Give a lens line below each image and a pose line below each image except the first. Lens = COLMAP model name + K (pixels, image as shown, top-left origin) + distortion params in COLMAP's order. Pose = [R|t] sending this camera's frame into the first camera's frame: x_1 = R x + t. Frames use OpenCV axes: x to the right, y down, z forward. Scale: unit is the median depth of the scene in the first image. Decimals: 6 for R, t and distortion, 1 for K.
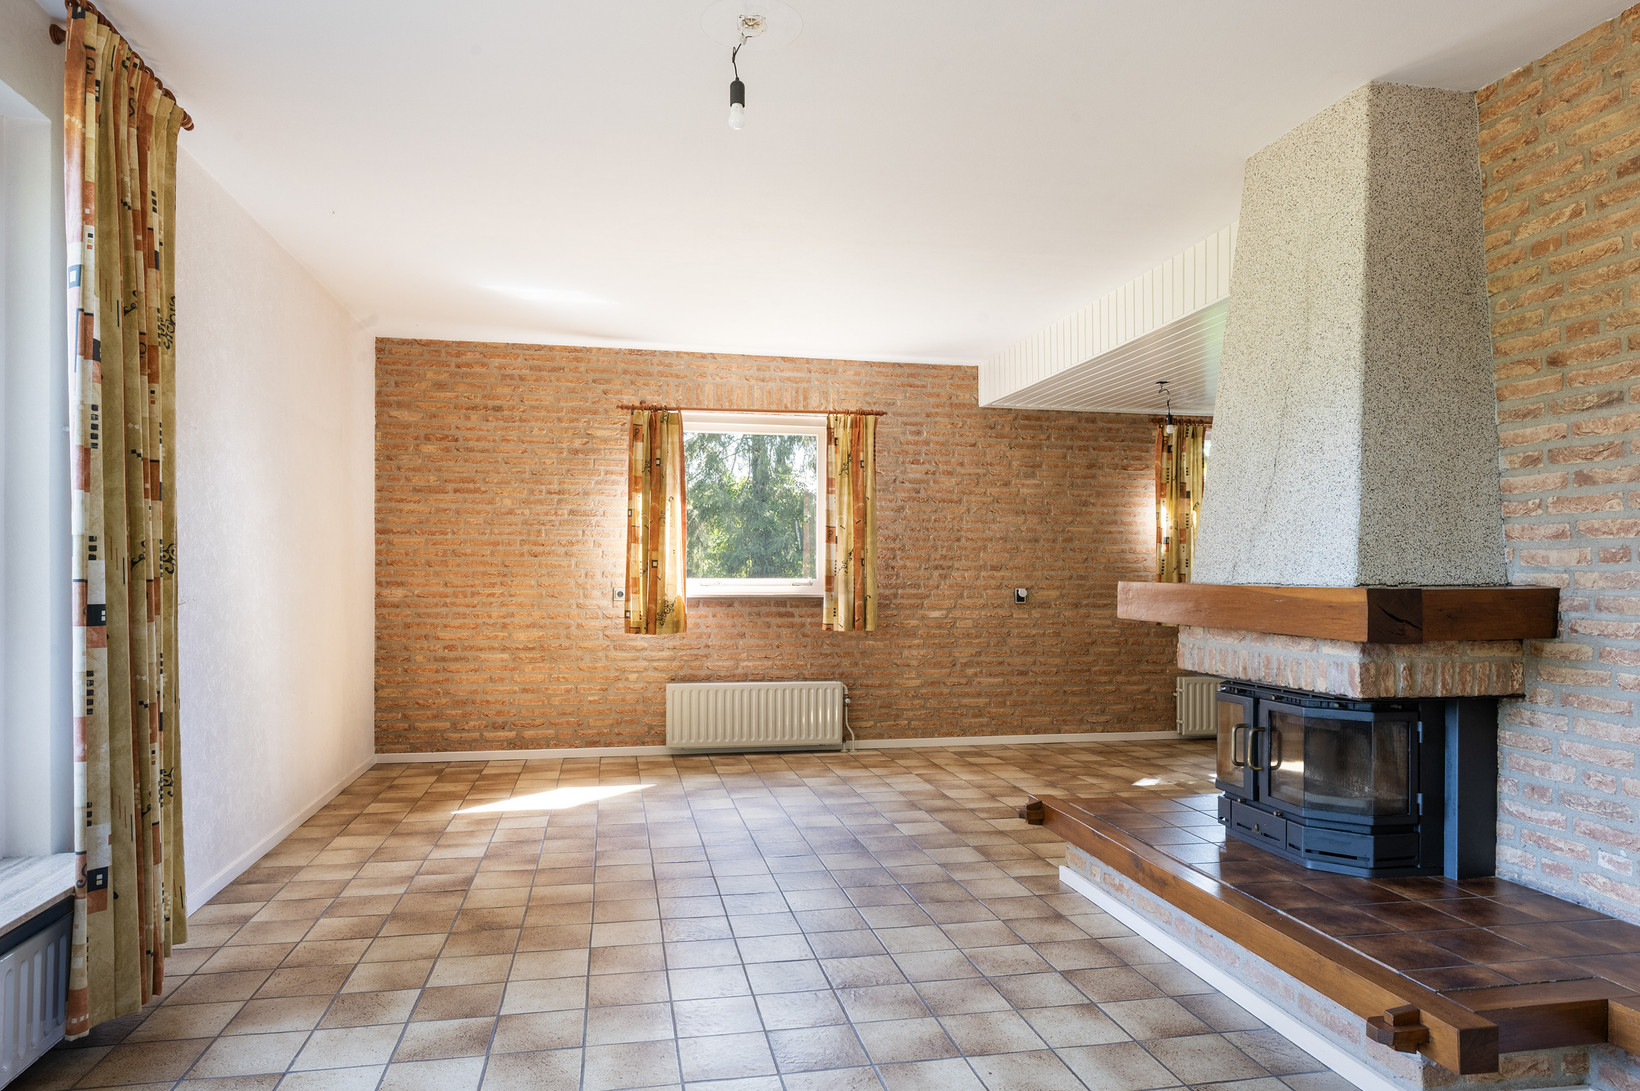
lens RADIAL K [[1018.8, 0, 816.6], [0, 1018.8, 573.7], [0, 0, 1]] dist [-0.000058, -0.000228]
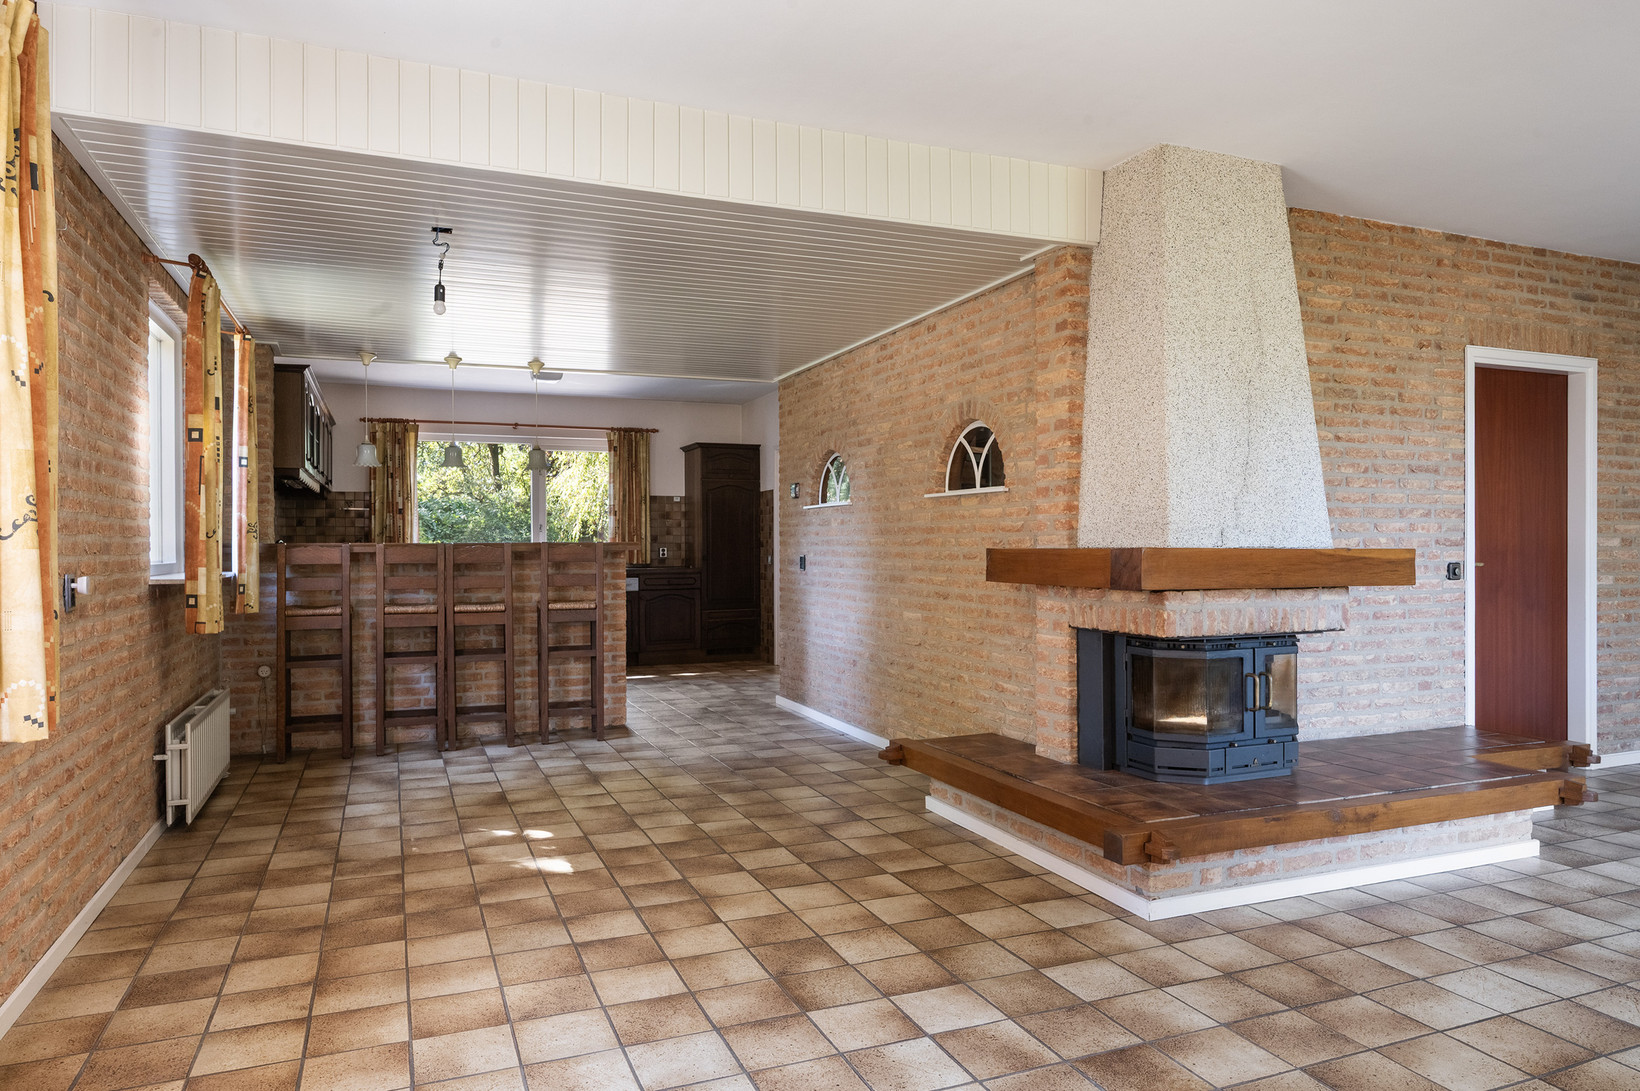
lens RADIAL K [[1048.7, 0, 820.0], [0, 1048.7, 545.5], [0, 0, 1]] dist [-0.004404, 0.000076]
pose [[-0.191464, -0.005733, 0.981483, -0.474868], [0.001230, 0.999981, 0.006081, -0.000082], [-0.981499, 0.002371, -0.191454, 1.294427]]
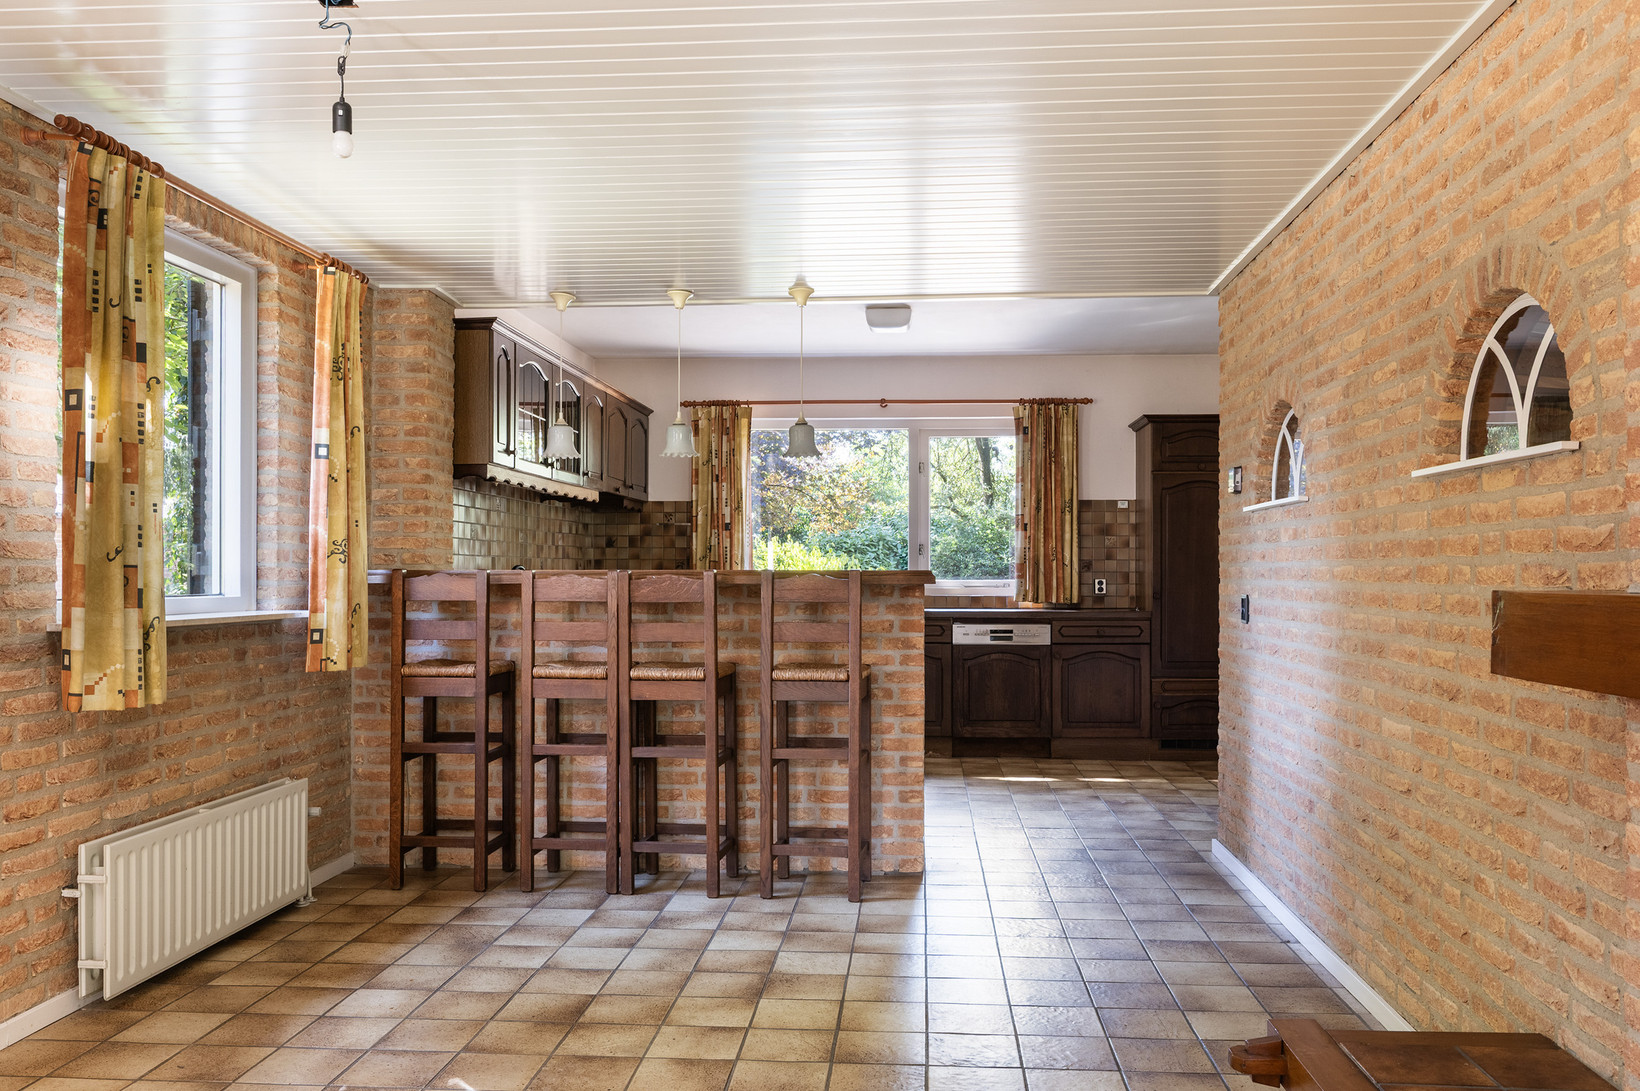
lens RADIAL K [[1322.6, 0, 819.7], [0, 1322.6, 566.6], [0, 0, 1]] dist [-0.002597, 0.001364]
pose [[0.270800, -0.000167, 0.962636, -0.058098], [-0.002005, 0.999998, 0.000738, -0.000109], [-0.962634, -0.002130, 0.270799, 1.046524]]
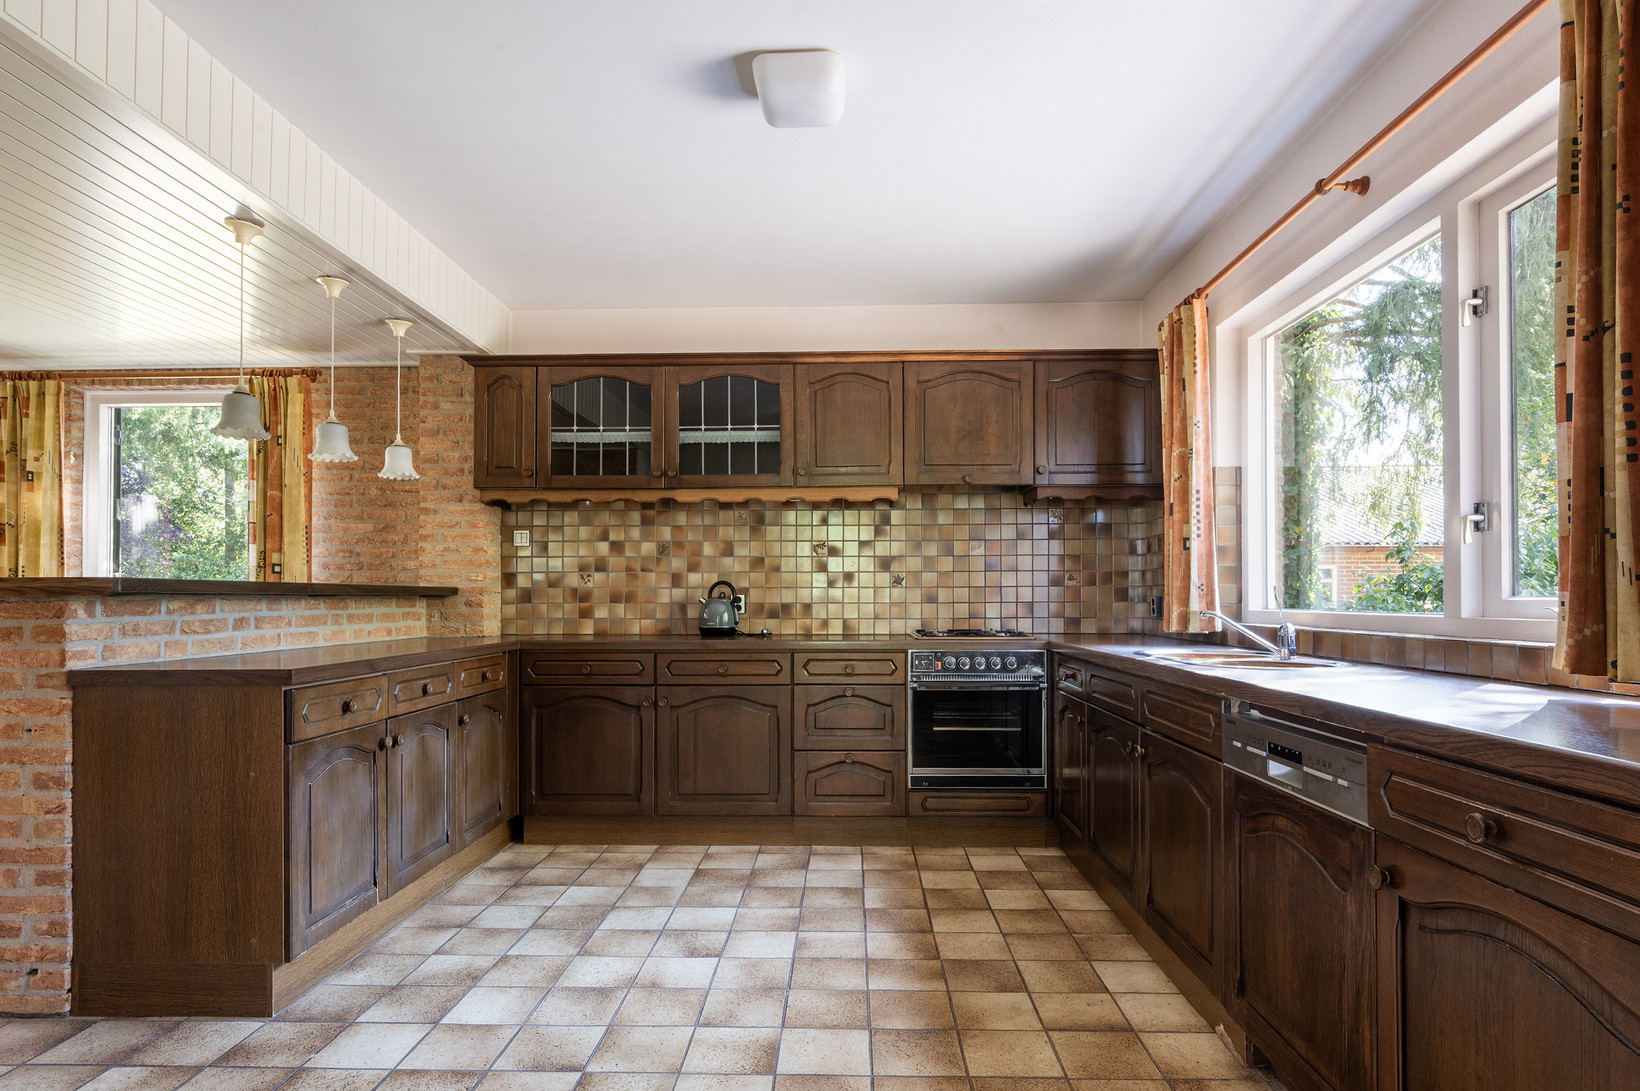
lens RADIAL K [[895.7, 0, 821.6], [0, 895.7, 587.8], [0, 0, 1]] dist [-0.002713, -0.000721]
pose [[0.973372, -0.008824, -0.229062, 1.756843], [0.006833, 0.999932, -0.009484, 0.019054], [0.229130, 0.007666, 0.973366, 0.848372]]
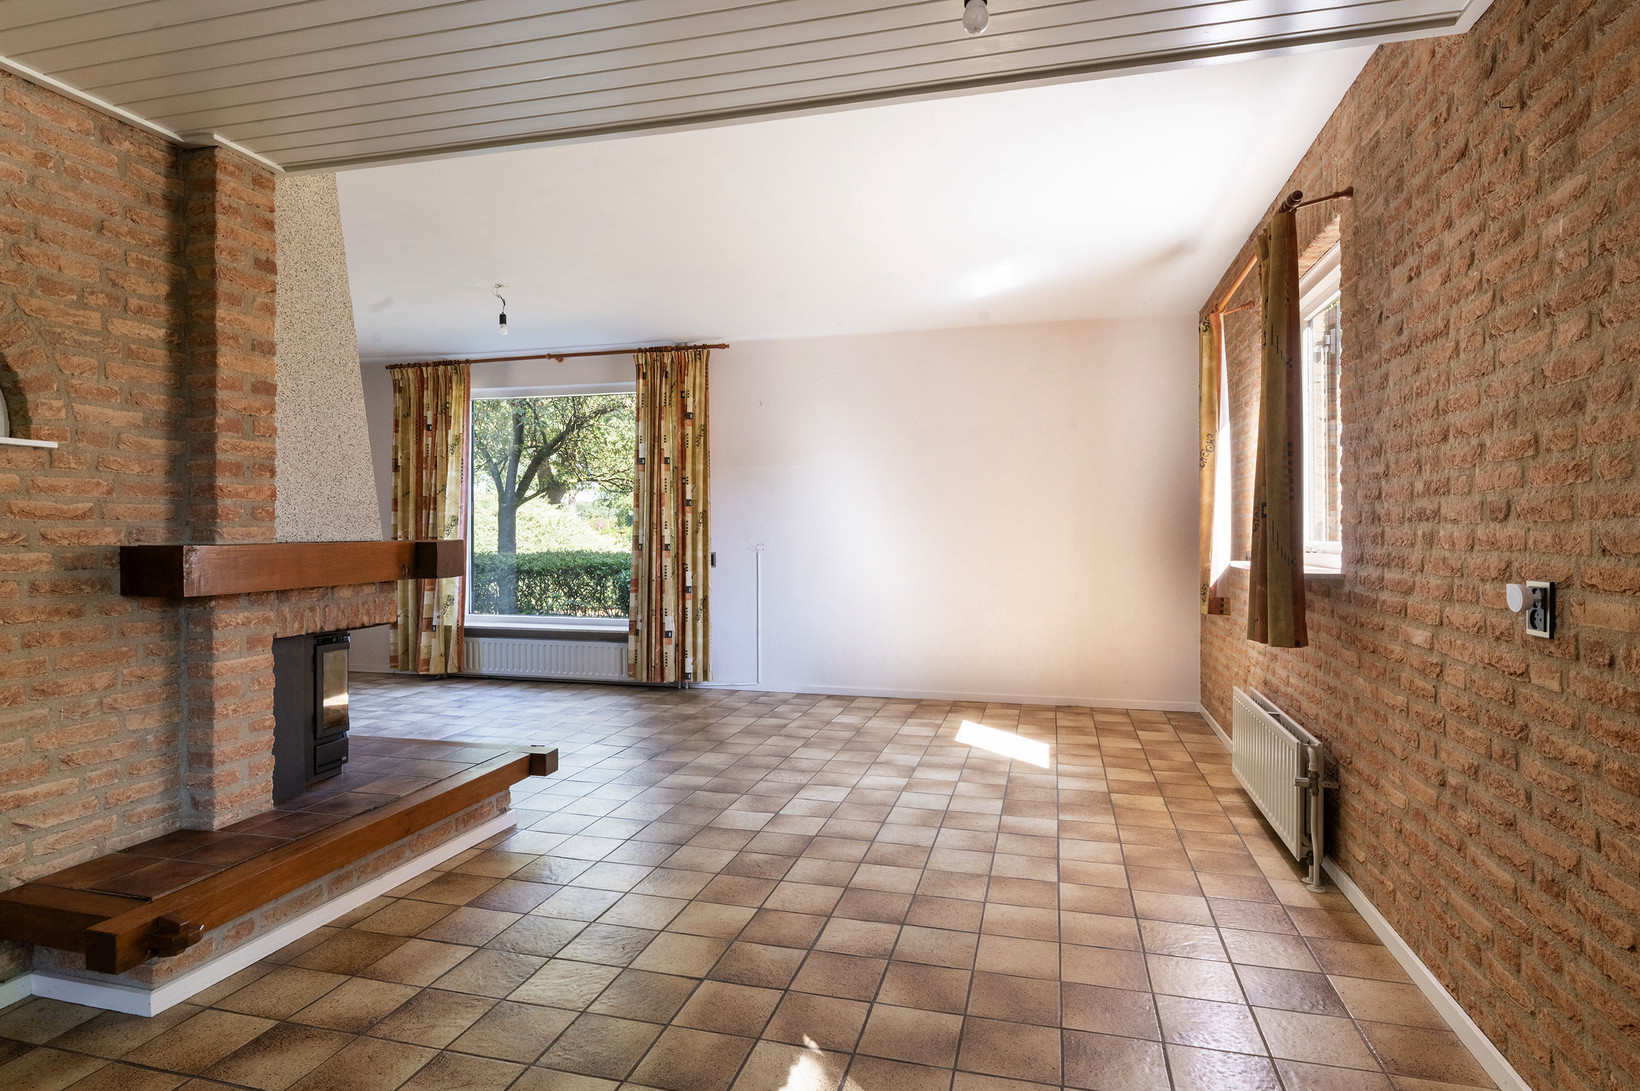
lens RADIAL K [[891.5, 0, 814.6], [0, 891.5, 525.6], [0, 0, 1]] dist [0.001092, 0.000078]
pose [[-0.443650, -0.009123, -0.896154, 0.852029], [-0.000203, 0.999949, -0.010079, 0.001971], [0.896200, -0.004290, -0.443629, 1.546935]]
